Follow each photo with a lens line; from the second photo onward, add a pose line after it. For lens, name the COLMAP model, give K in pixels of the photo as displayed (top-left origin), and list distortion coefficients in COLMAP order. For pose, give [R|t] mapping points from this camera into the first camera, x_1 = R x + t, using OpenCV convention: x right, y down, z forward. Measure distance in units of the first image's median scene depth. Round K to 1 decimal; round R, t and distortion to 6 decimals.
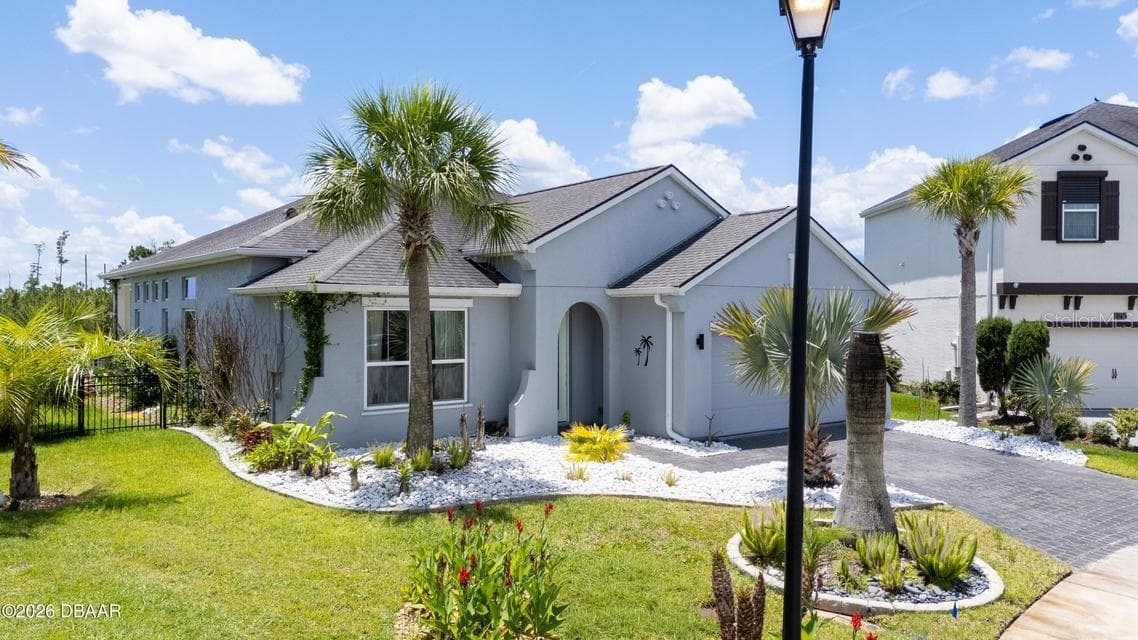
lens RADIAL K [[846.5, 0, 569.0], [0, 846.5, 320.0], [0, 0, 1]] dist [0.085272, -0.089516]
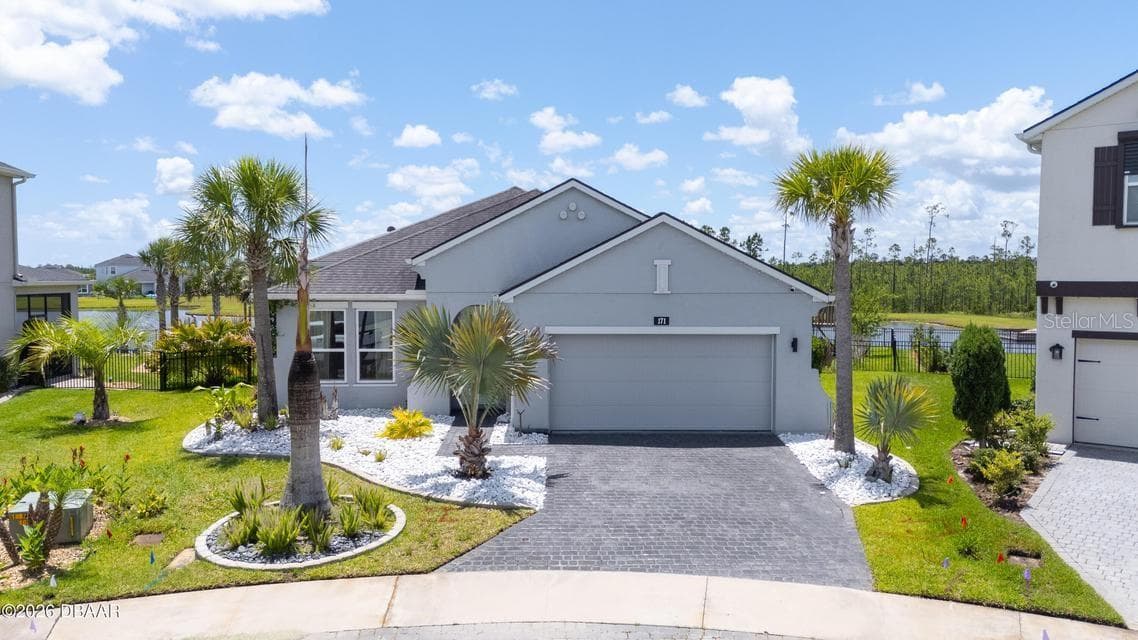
lens RADIAL K [[839.5, 0, 569.0], [0, 839.5, 320.0], [0, 0, 1]] dist [0.036380, -0.001400]
pose [[0.792863, 0.028352, -0.608740, 0.643889], [-0.004613, 0.999168, 0.040527, -0.037442], [0.609383, -0.029324, 0.792334, 0.117448]]
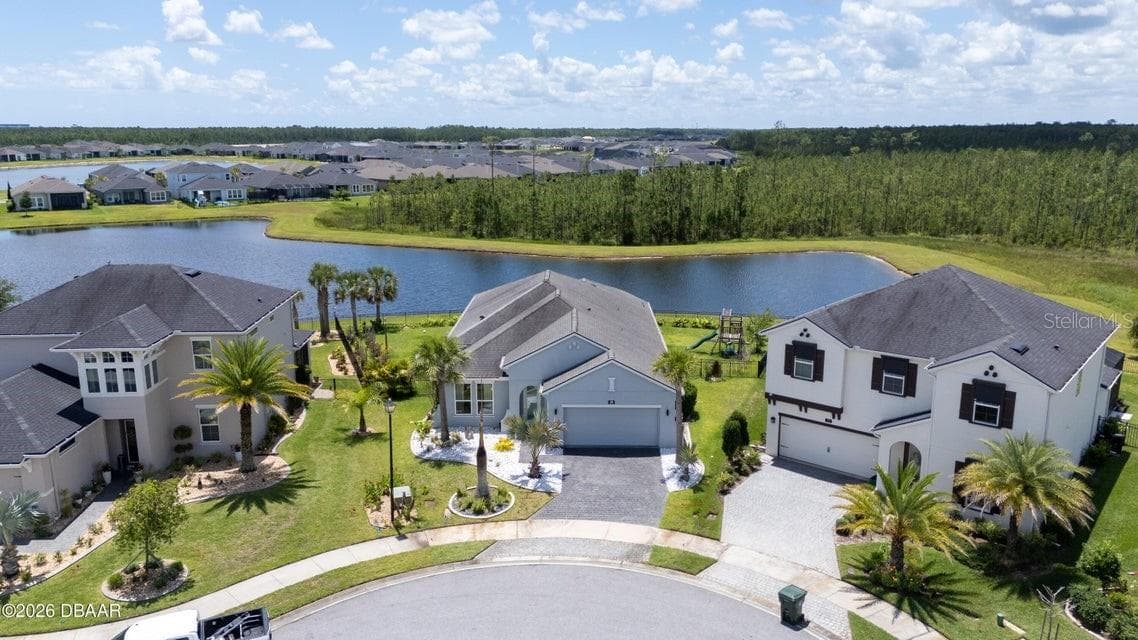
lens RADIAL K [[846.5, 0, 569.0], [0, 846.5, 320.0], [0, 0, 1]] dist [0.085272, -0.089516]
pose [[0.776276, 0.136548, -0.615426, 1.315026], [-0.001632, 0.976691, 0.214645, -0.608077], [0.630391, -0.165619, 0.758405, -0.687239]]
